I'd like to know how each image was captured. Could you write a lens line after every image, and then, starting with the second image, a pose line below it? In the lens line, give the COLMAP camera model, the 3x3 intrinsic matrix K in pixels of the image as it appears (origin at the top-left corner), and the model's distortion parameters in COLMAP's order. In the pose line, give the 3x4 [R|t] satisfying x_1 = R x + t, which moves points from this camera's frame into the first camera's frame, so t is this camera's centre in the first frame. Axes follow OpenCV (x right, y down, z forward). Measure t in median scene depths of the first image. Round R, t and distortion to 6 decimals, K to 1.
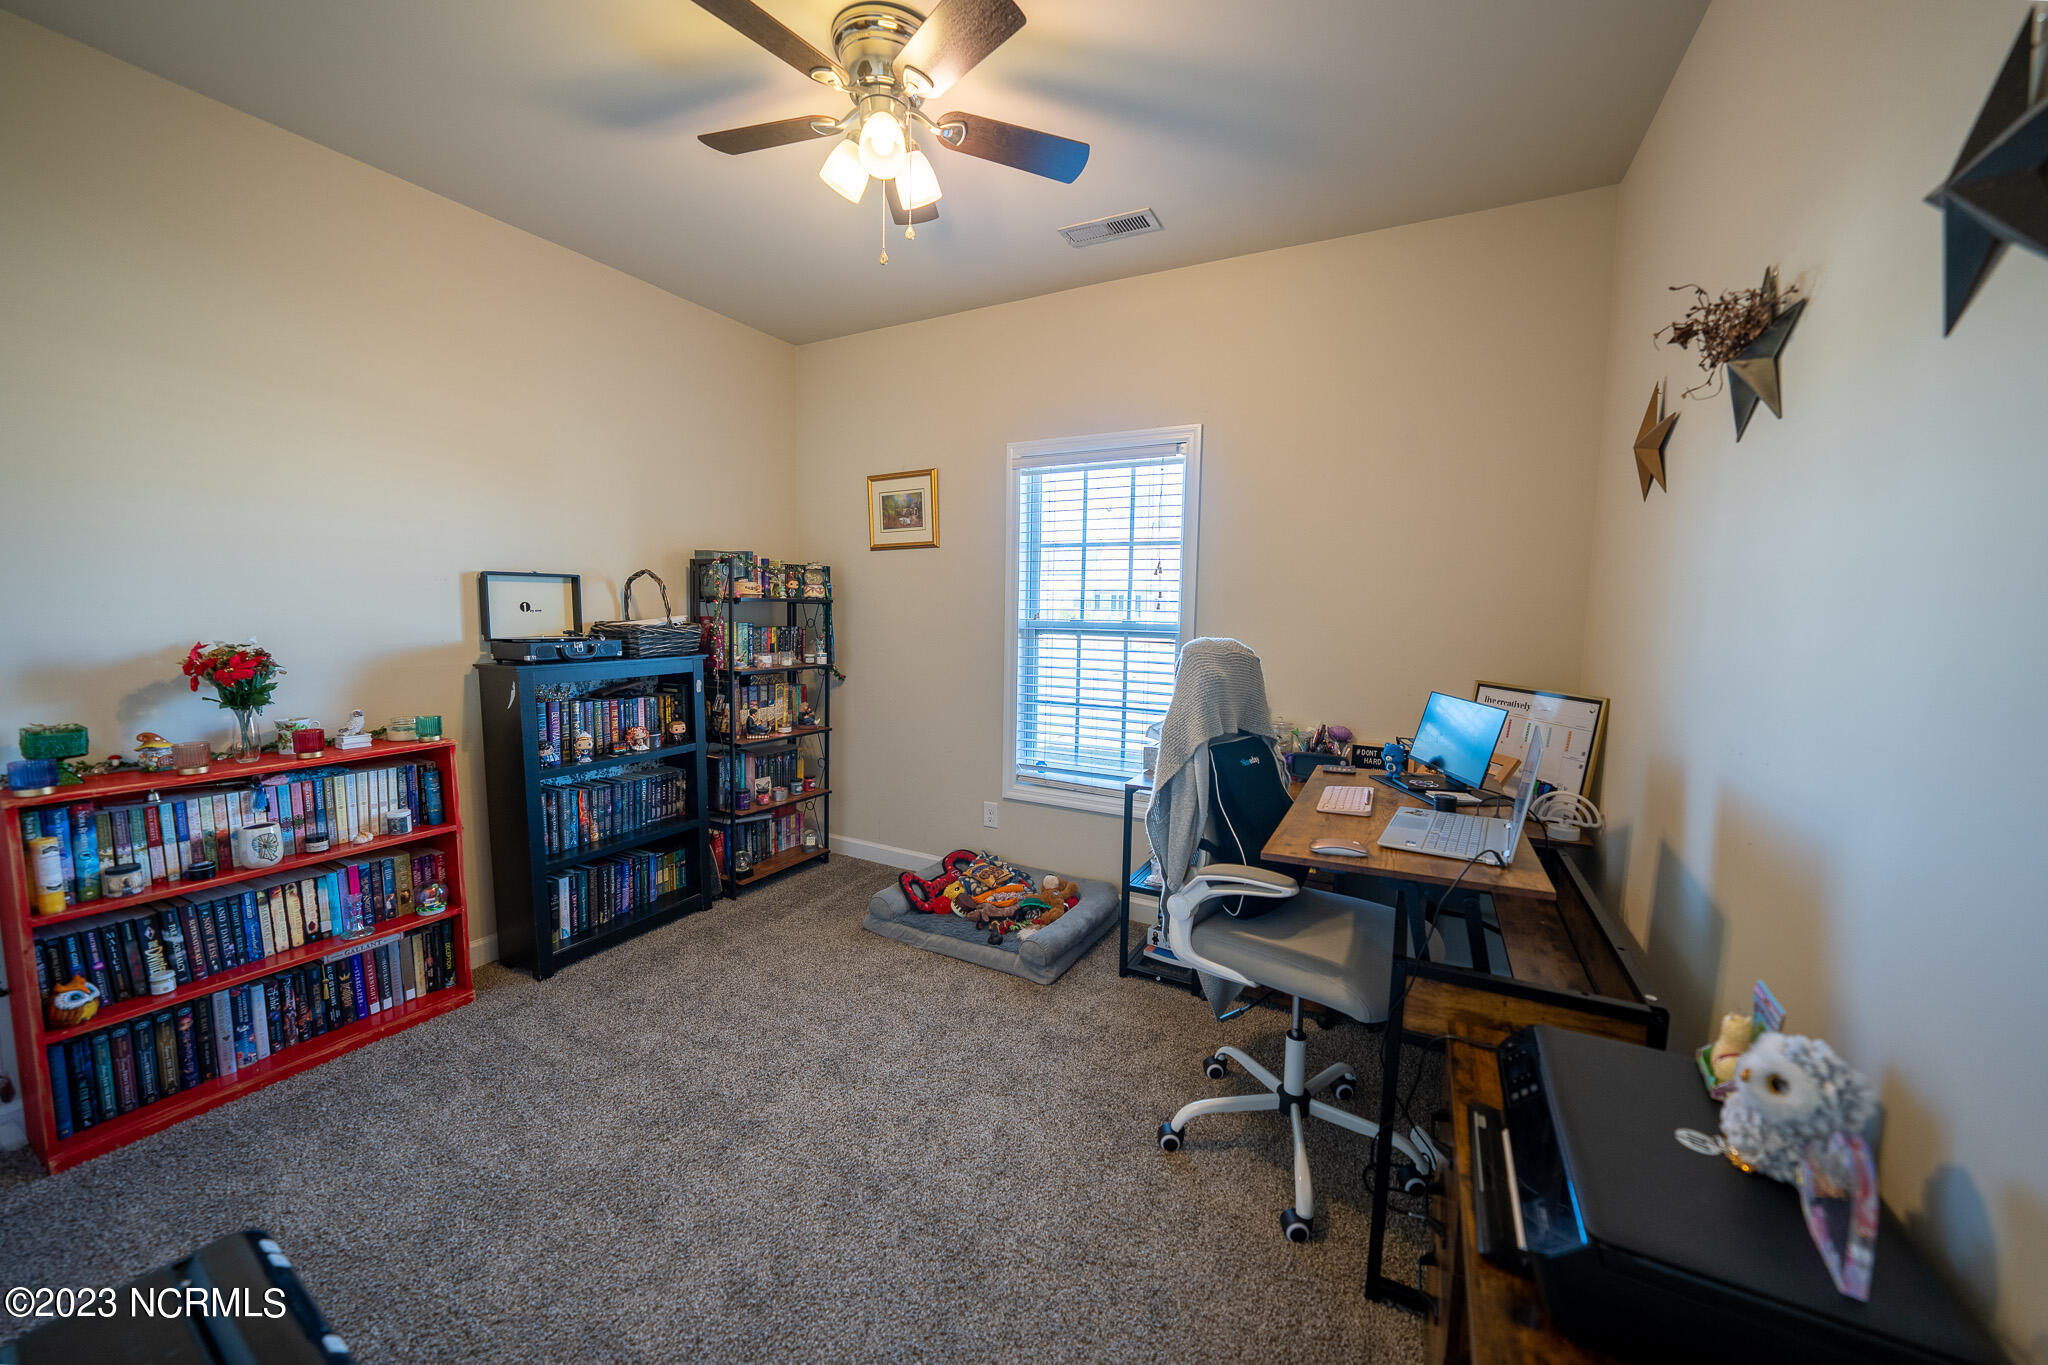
lens RADIAL K [[714.8, 0, 1015.1], [0, 714.8, 677.4], [0, 0, 1]] dist [-0.012788, 0.000159]
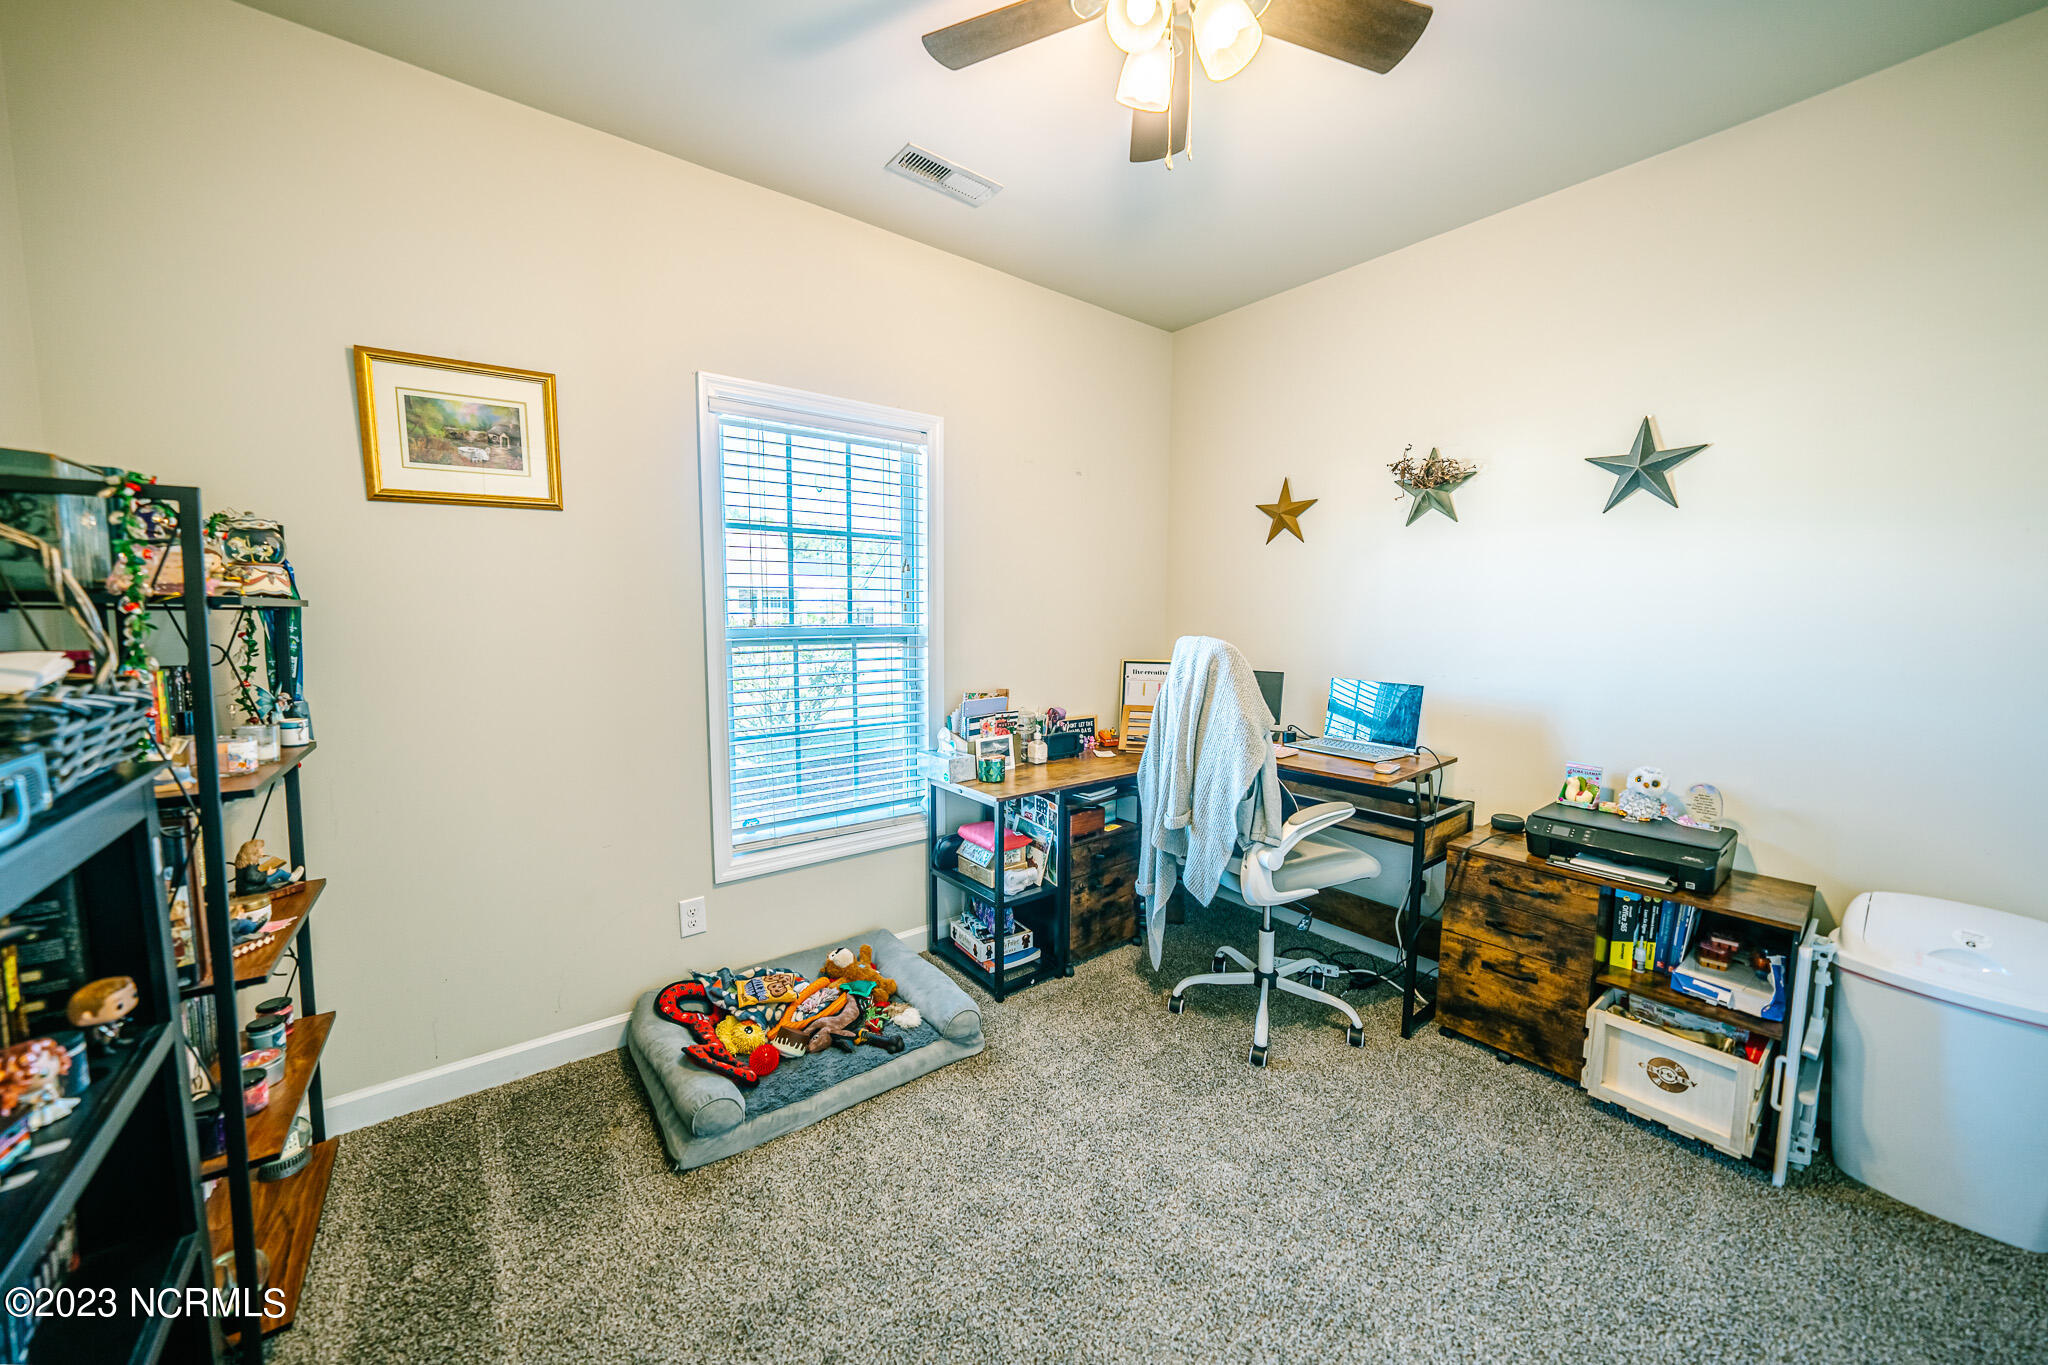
lens RADIAL K [[714.8, 0, 1015.1], [0, 714.8, 677.4], [0, 0, 1]] dist [-0.012788, 0.000159]
pose [[0.423230, -0.099913, 0.900497, -0.494770], [0.089886, 0.993628, 0.068000, -0.051978], [-0.901553, 0.052162, 0.429514, 0.422730]]
